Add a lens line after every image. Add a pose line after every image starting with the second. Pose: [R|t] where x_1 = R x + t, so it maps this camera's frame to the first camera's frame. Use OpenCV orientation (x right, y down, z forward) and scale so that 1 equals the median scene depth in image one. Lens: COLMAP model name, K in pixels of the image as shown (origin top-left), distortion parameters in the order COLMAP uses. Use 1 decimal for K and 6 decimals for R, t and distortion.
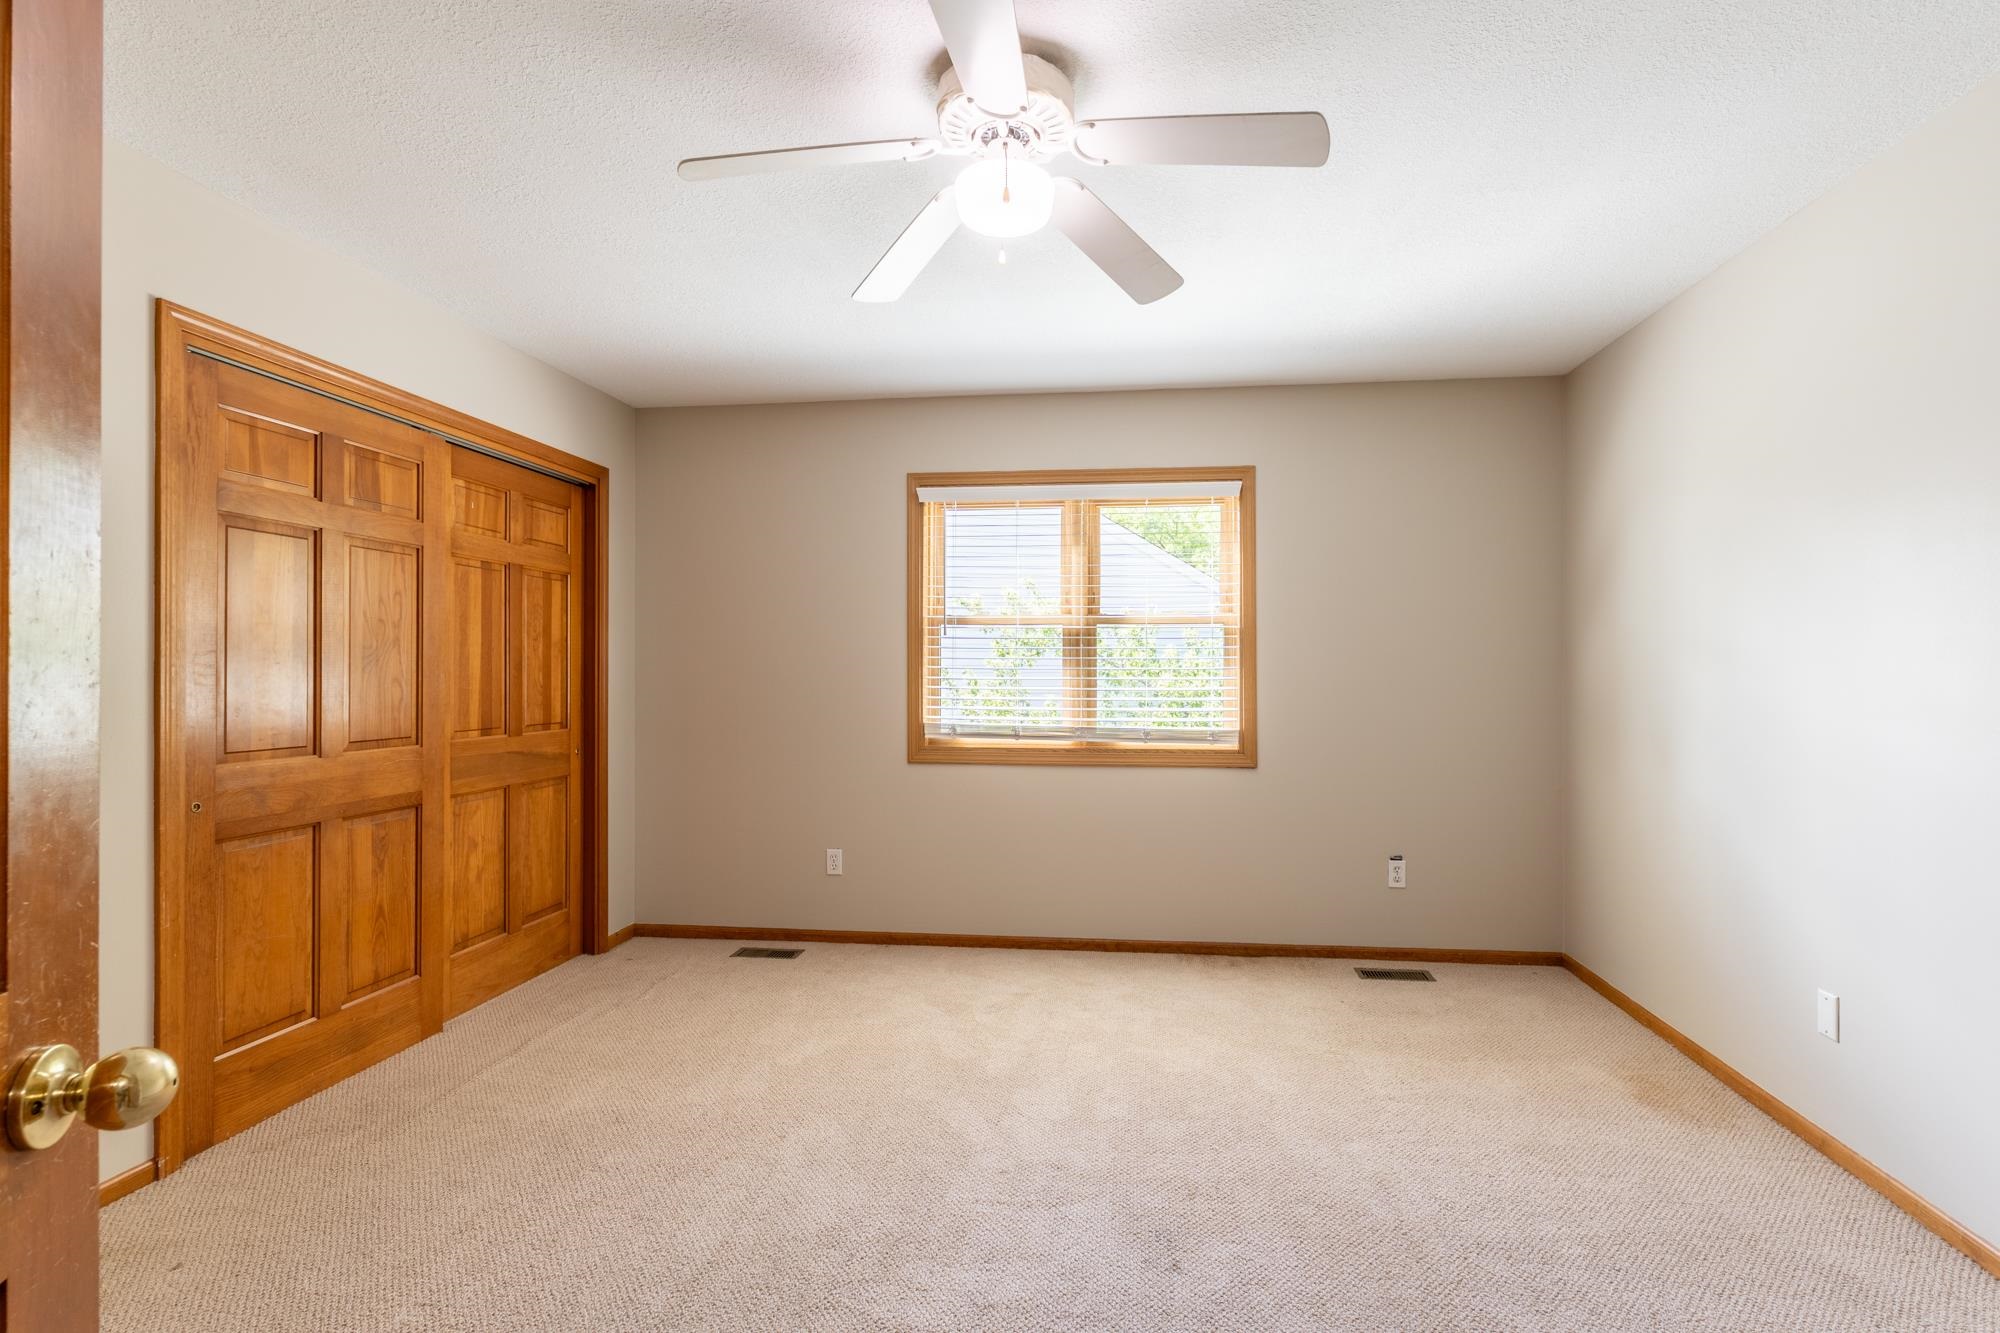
lens RADIAL K [[971.7, 0, 1003.6], [0, 971.7, 673.3], [0, 0, 1]] dist [0.000101, 0.001537]
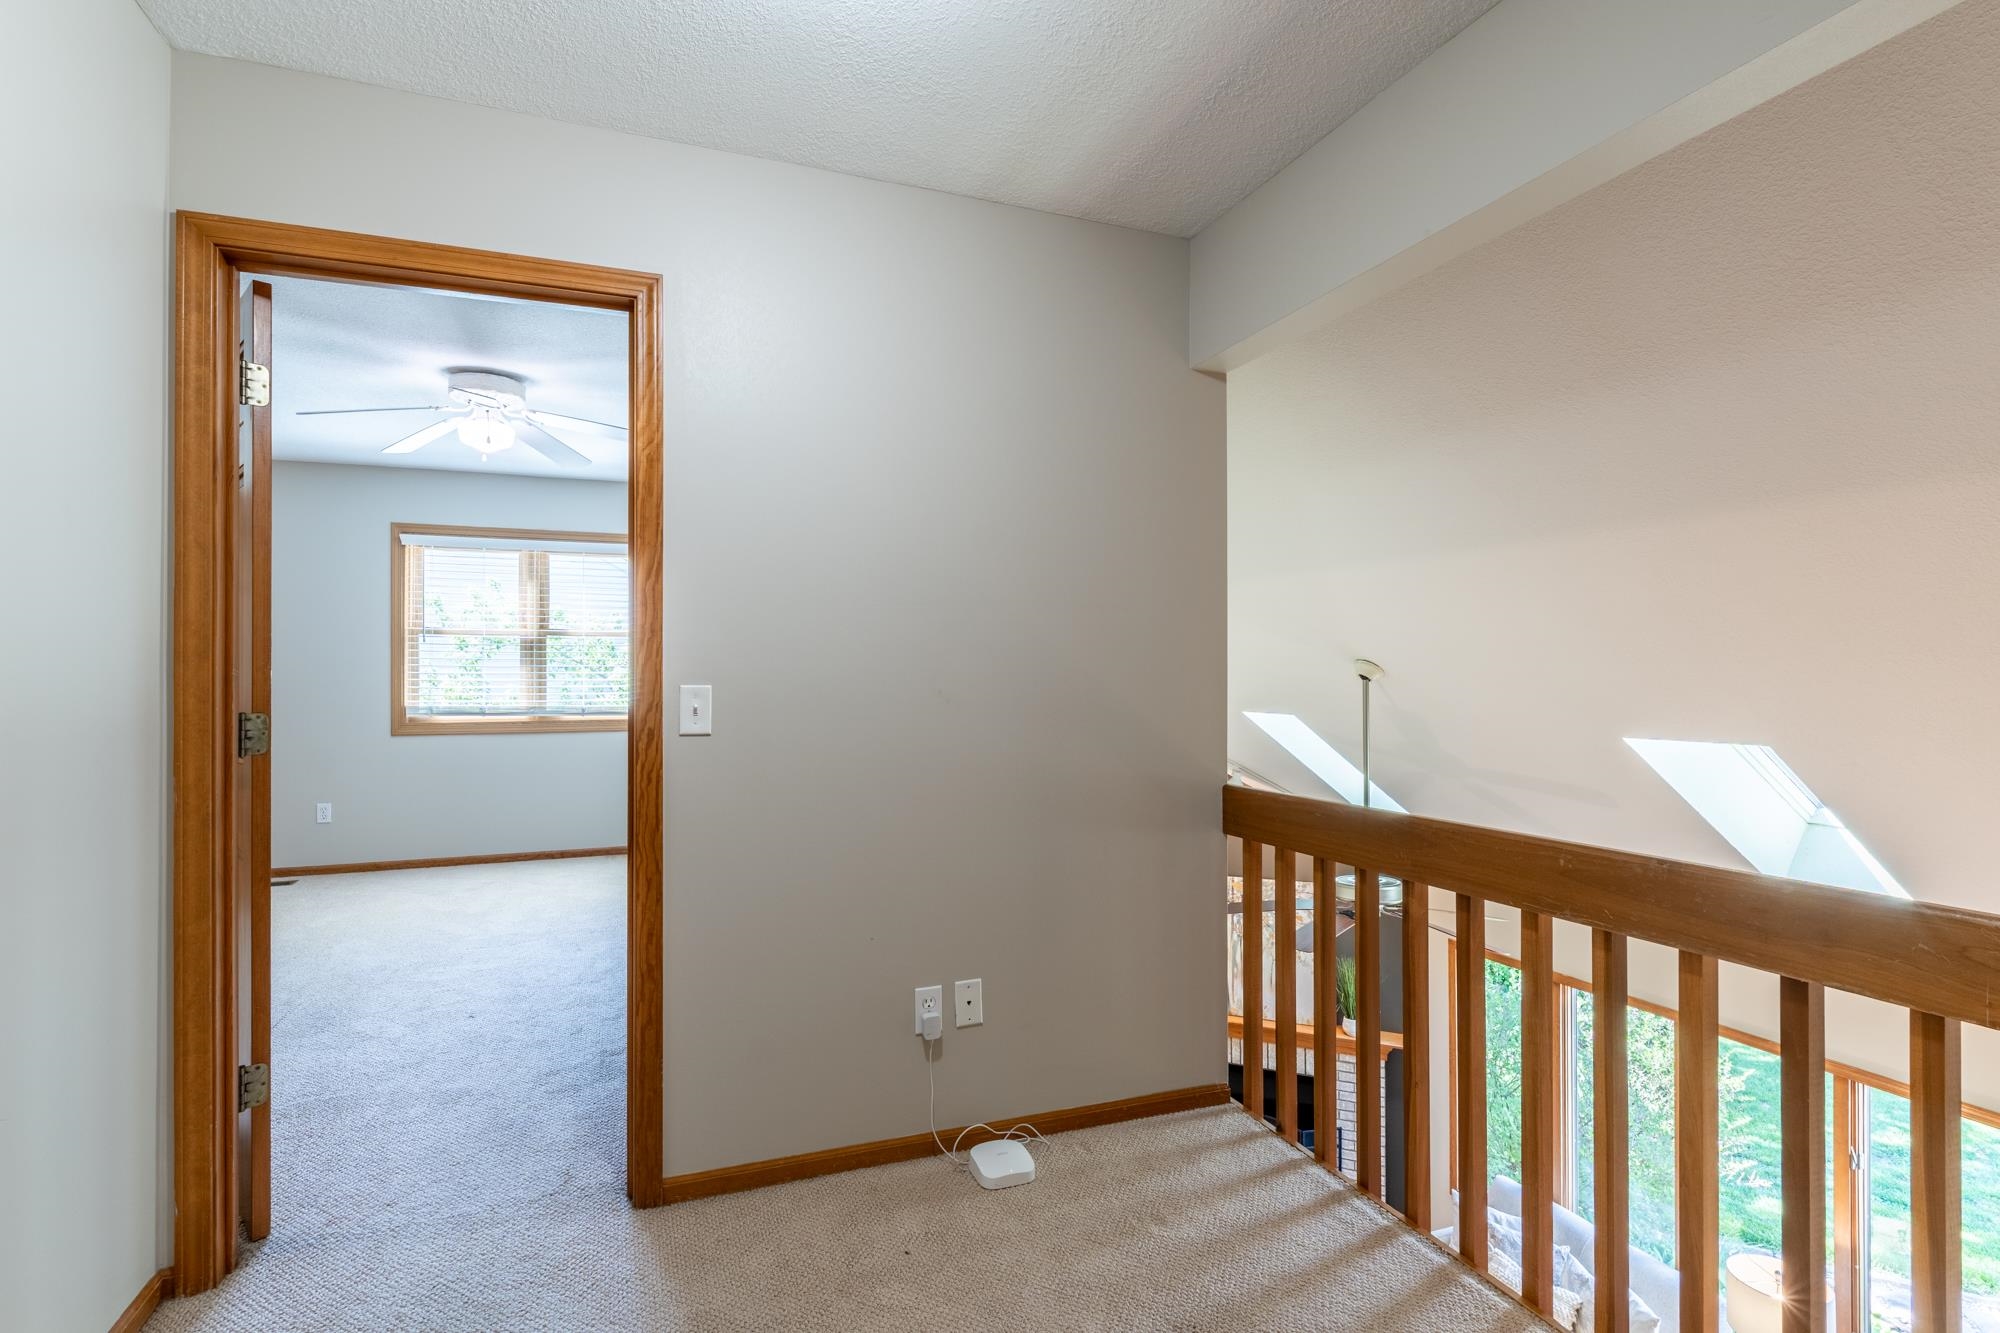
lens RADIAL K [[971.7, 0, 1030.3], [0, 971.7, 660.6], [0, 0, 1]] dist [0.000101, 0.001537]
pose [[0.857098, 0.002202, 0.515149, -0.032650], [-0.004217, 0.999987, 0.002741, -0.020124], [-0.515137, -0.004521, 0.857096, -0.619482]]
